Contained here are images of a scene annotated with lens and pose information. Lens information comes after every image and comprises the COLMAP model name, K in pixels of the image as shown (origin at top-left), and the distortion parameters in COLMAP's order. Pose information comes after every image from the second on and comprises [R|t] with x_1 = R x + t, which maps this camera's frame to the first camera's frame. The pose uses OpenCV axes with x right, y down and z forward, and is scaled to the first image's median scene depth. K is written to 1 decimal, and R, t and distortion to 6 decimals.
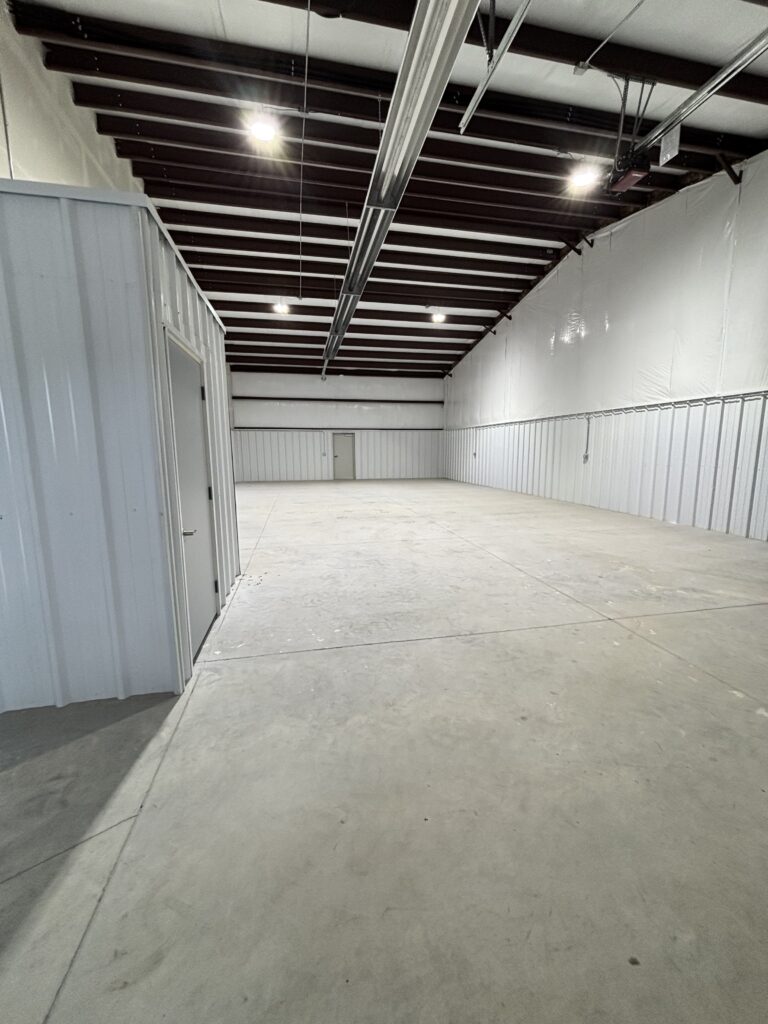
lens RADIAL K [[415.4, 0, 384.0], [0, 415.4, 512.0], [0, 0, 1]] dist [-0.020603, 0.000407]
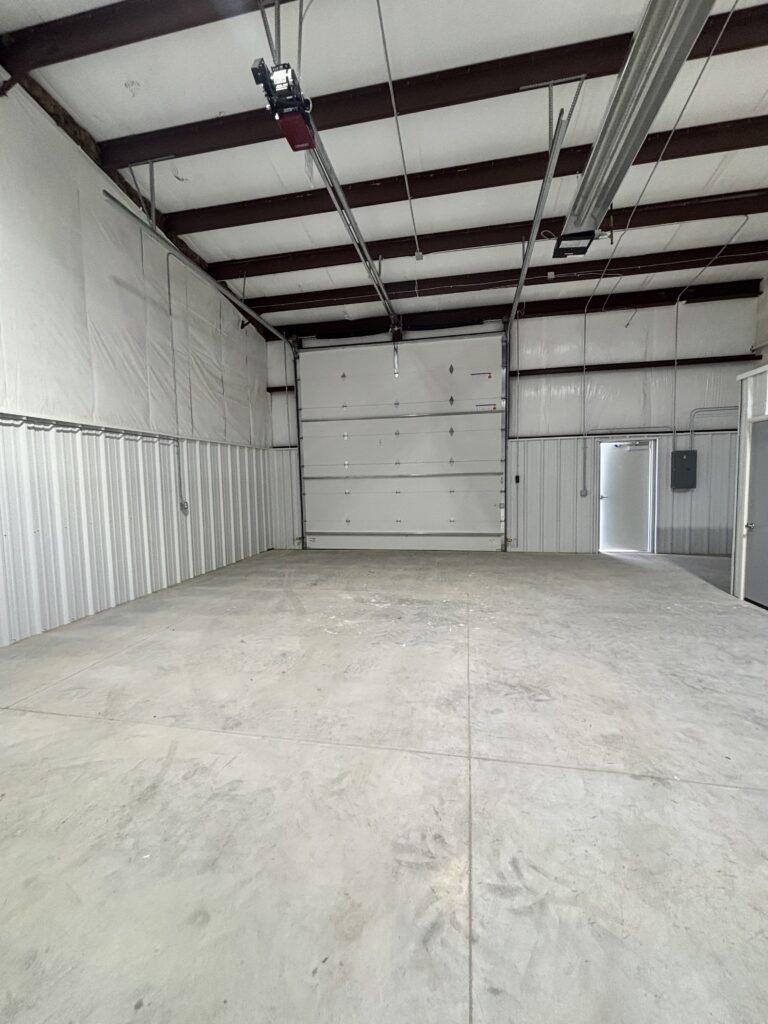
lens RADIAL K [[418.0, 0, 384.0], [0, 418.0, 512.0], [0, 0, 1]] dist [-0.001558, -0.000249]
pose [[-0.922665, -0.003285, 0.385589, 0.182112], [0.089082, 0.971098, 0.221435, -0.334355], [-0.375172, 0.238660, -0.895705, 1.954106]]
